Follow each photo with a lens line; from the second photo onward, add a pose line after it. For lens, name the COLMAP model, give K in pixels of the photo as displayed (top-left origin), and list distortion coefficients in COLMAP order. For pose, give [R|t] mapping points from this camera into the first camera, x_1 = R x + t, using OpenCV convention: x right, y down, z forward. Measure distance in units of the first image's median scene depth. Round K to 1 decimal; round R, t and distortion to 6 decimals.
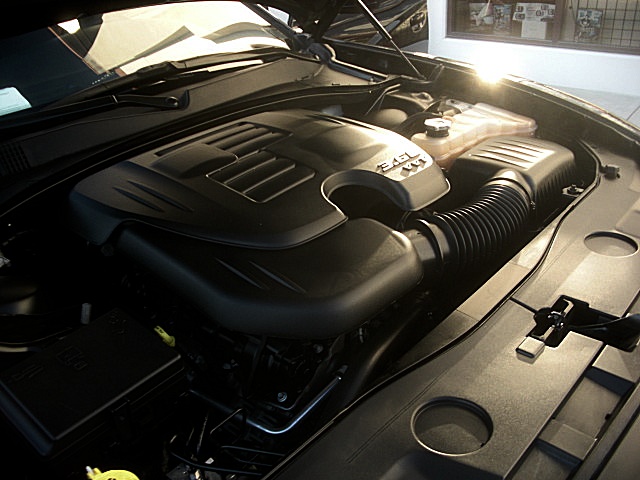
lens RADIAL K [[617.3, 0, 311.2], [0, 617.3, 242.3], [0, 0, 1]] dist [-0.219693, 0.208627]
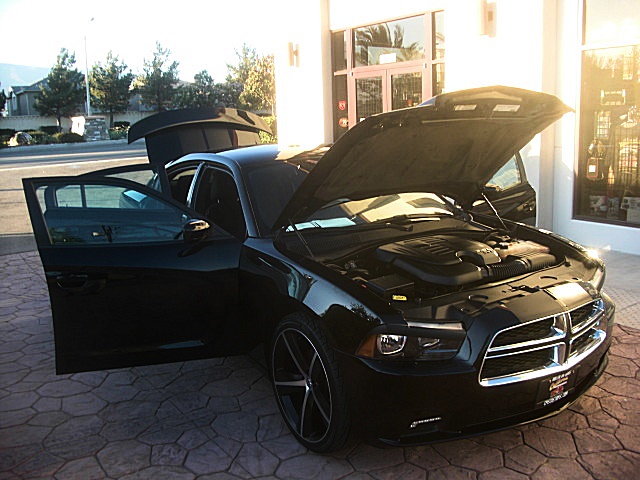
lens RADIAL K [[617.3, 0, 311.2], [0, 617.3, 242.3], [0, 0, 1]] dist [-0.219693, 0.208627]
pose [[0.958553, 0.078738, -0.273817, 0.080507], [-0.149904, 0.956656, -0.249675, 0.390602], [0.242290, 0.280373, 0.928809, -1.113763]]
